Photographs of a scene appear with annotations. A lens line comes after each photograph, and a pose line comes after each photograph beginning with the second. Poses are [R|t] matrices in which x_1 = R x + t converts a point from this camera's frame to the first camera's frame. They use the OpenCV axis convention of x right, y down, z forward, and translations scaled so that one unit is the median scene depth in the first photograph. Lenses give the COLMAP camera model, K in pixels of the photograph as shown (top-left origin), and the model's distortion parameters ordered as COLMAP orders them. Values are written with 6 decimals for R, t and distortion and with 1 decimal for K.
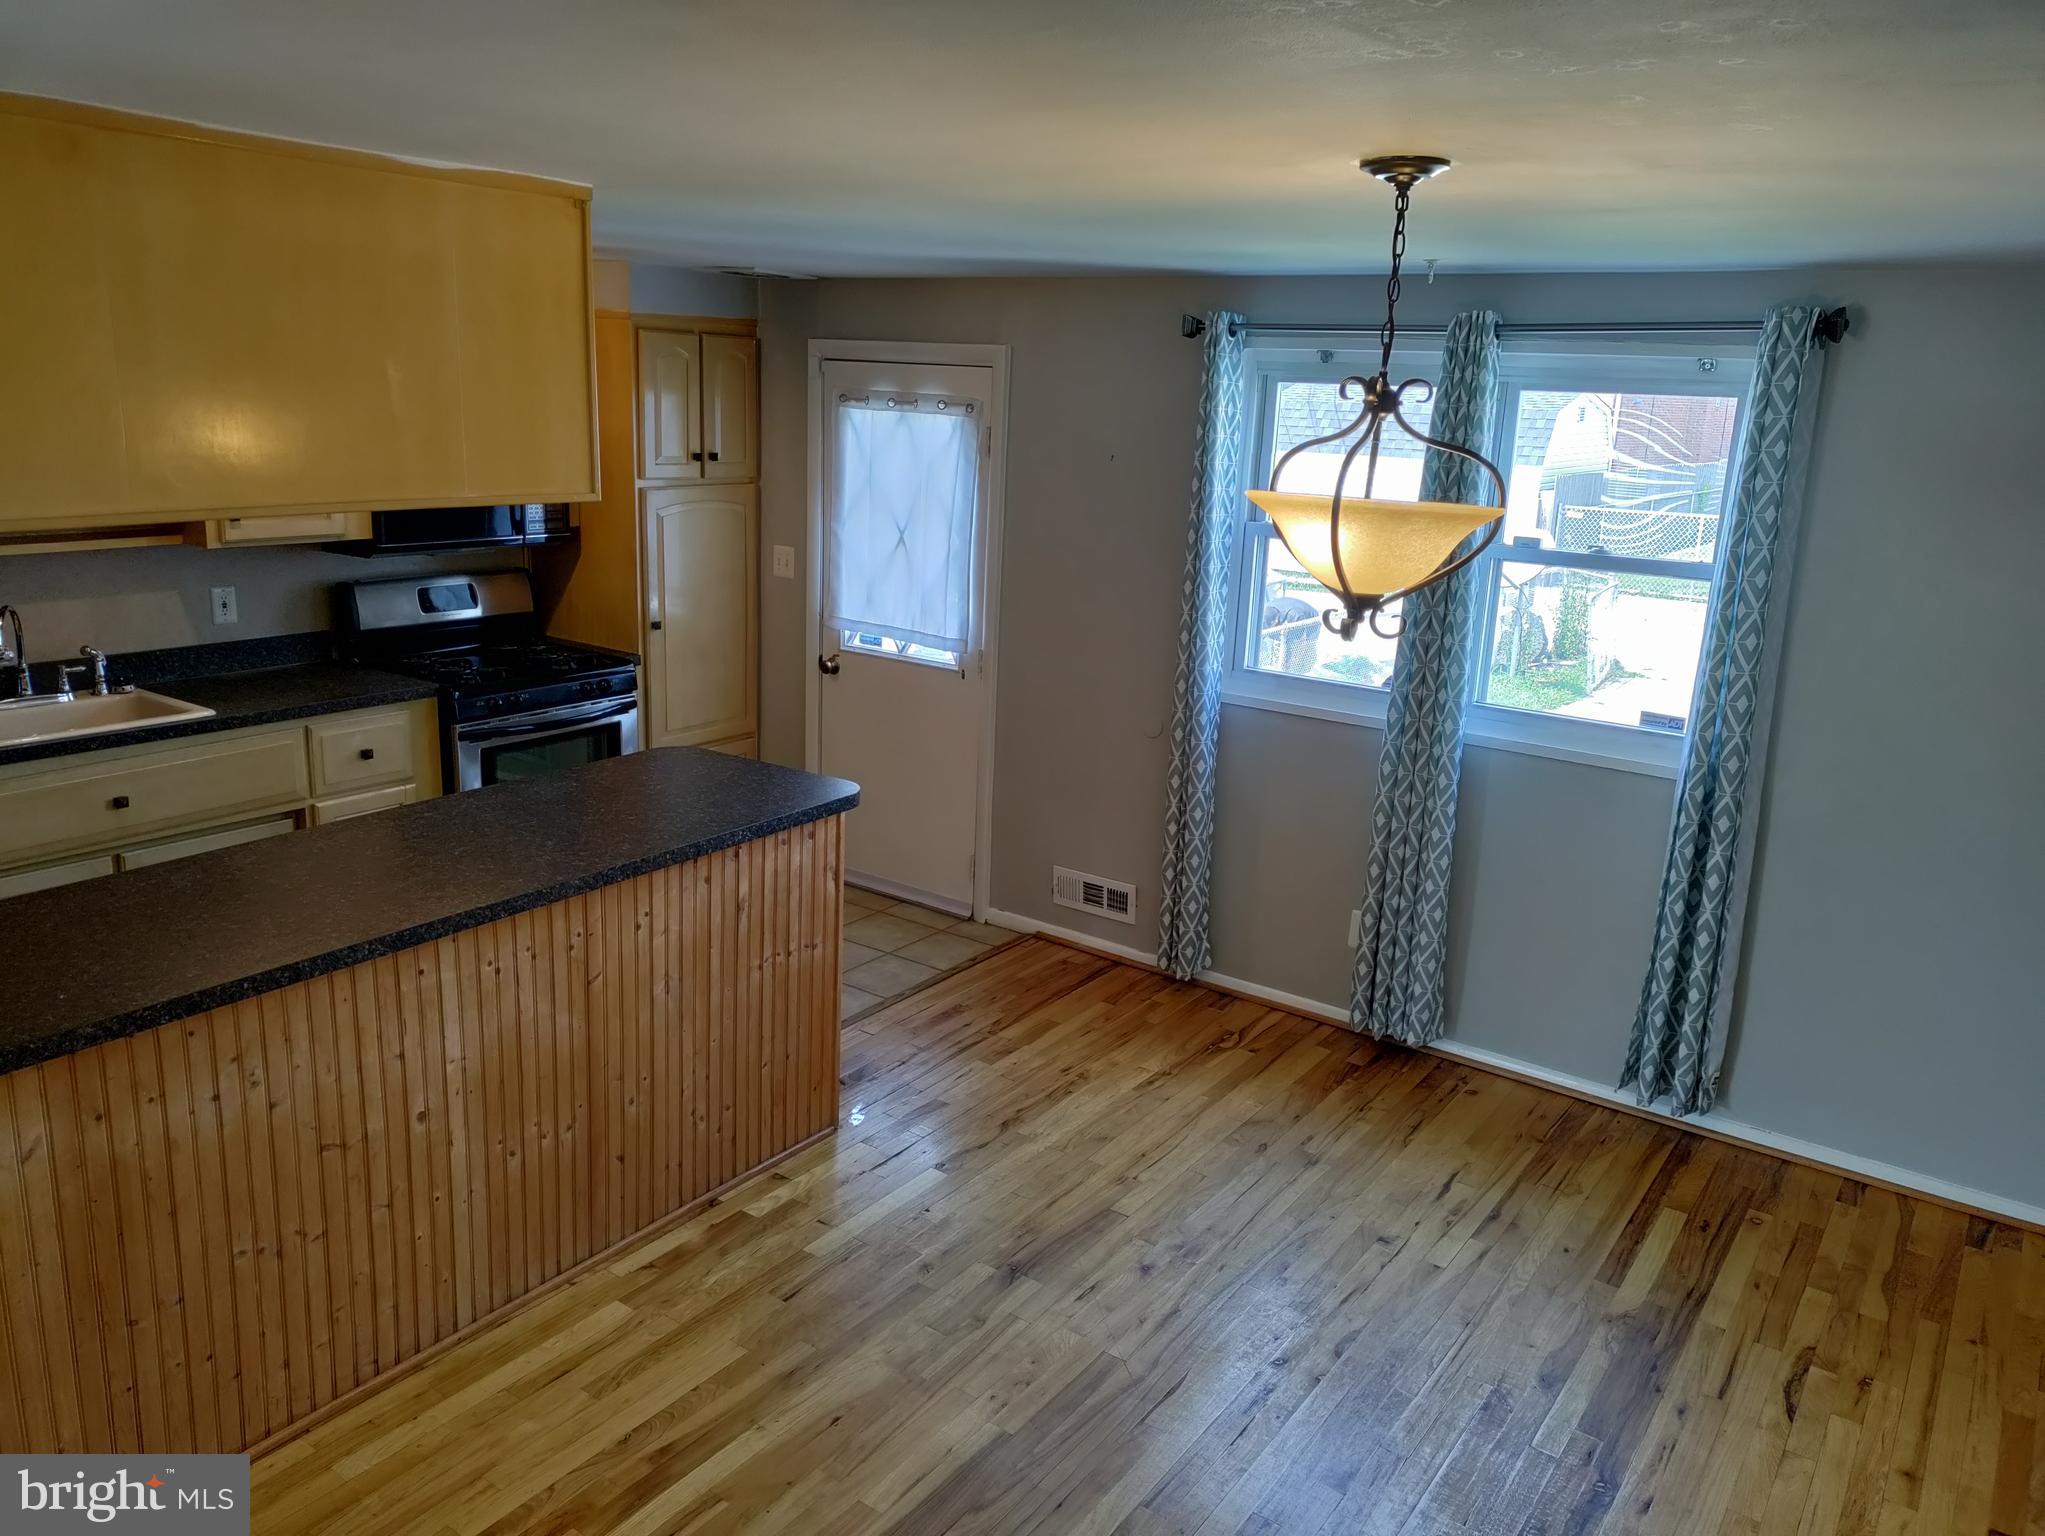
lens RADIAL K [[1503.8, 0, 1020.5], [0, 1503.8, 763.1], [0, 0, 1]] dist [0.046640, -0.027164]
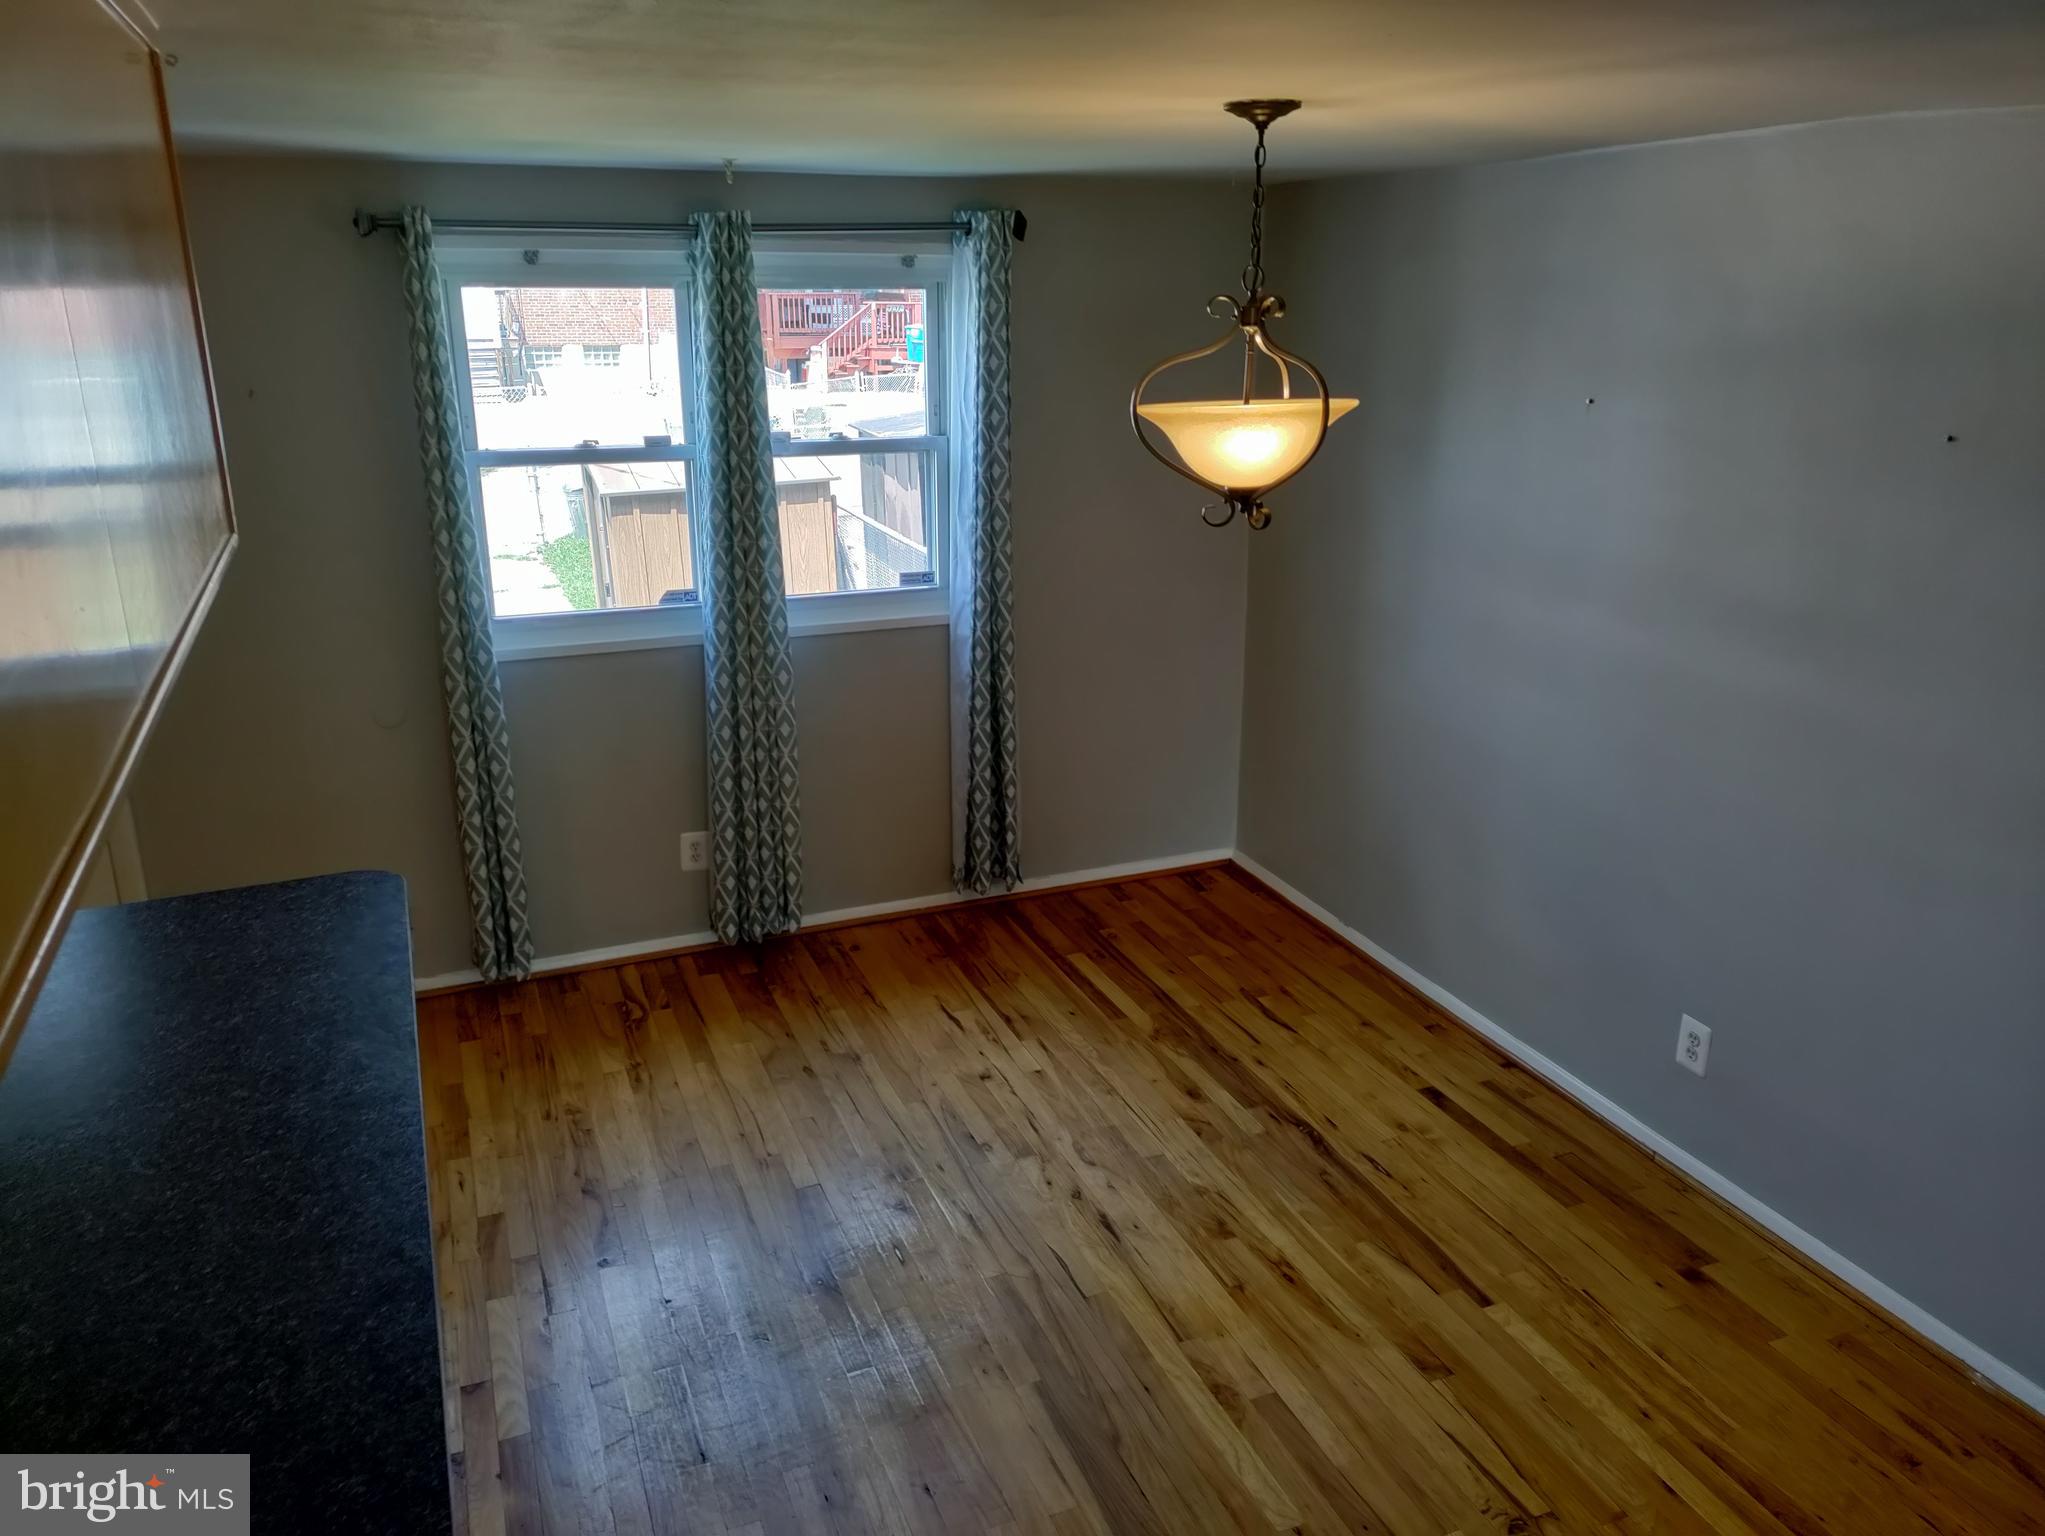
lens RADIAL K [[1503.8, 0, 1033.6], [0, 1503.8, 767.6], [0, 0, 1]] dist [0.046640, -0.027164]
pose [[0.532016, -0.303249, 0.790569, -0.506791], [0.233794, 0.949981, 0.207065, -0.112940], [-0.813818, 0.074668, 0.576303, 0.296213]]
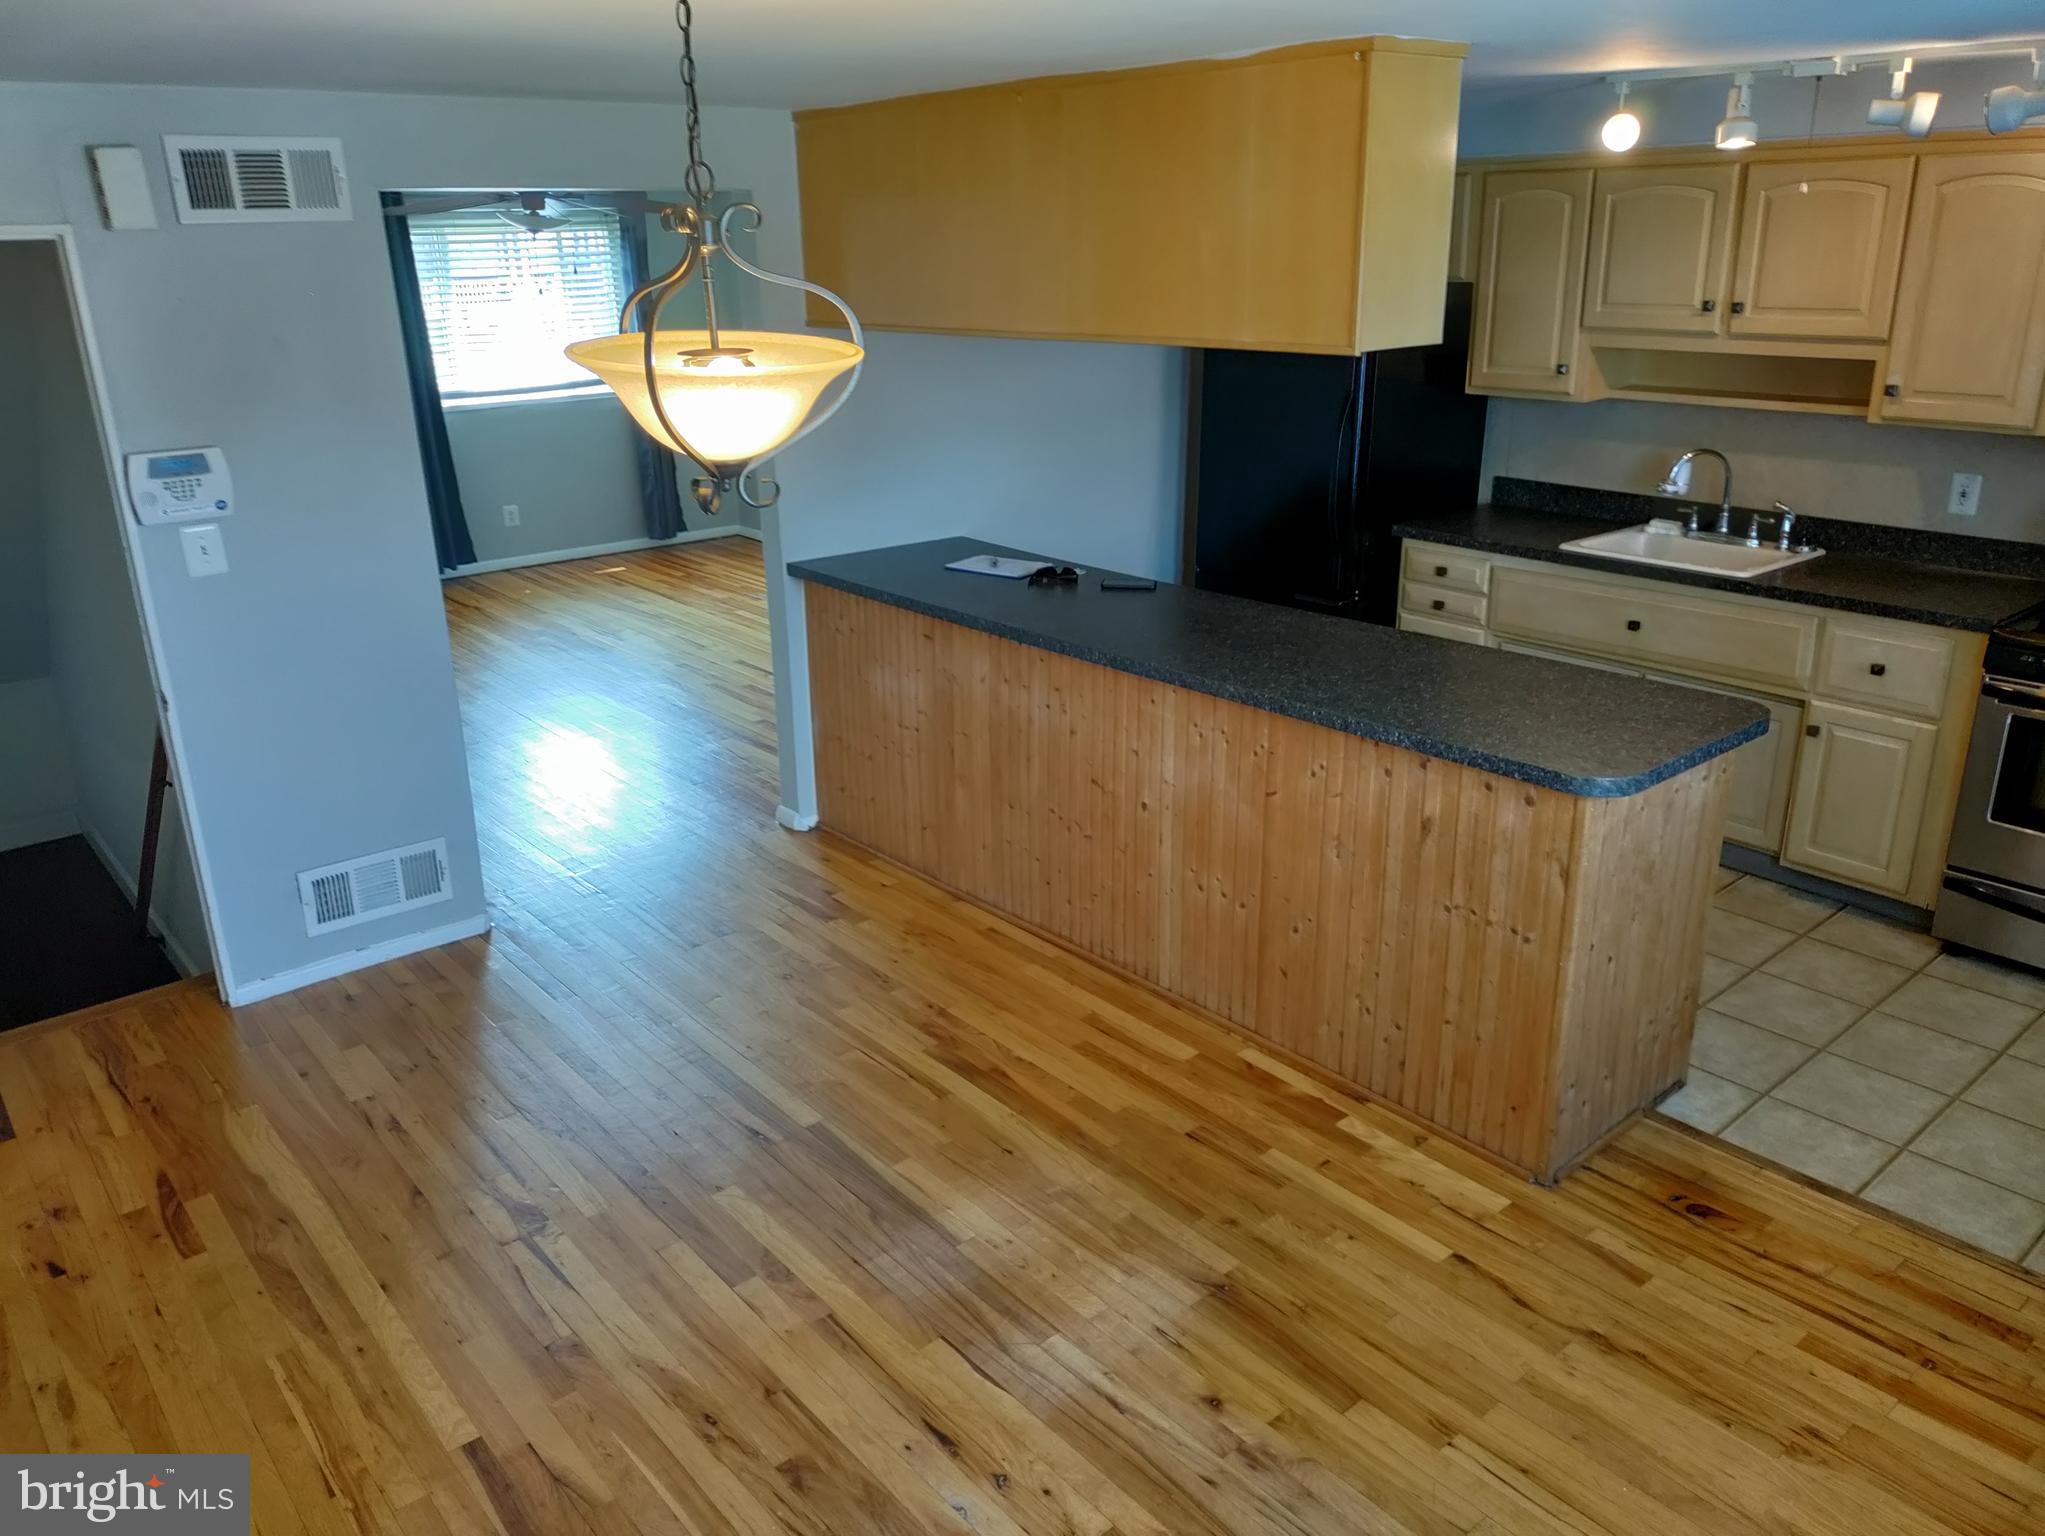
lens RADIAL K [[1503.8, 0, 1030.2], [0, 1503.8, 749.0], [0, 0, 1]] dist [0.046640, -0.027164]
pose [[-0.243962, 0.287517, -0.926184, 0.644957], [-0.233467, 0.909540, 0.343846, -0.187782], [0.941263, 0.300118, -0.154767, 0.829457]]
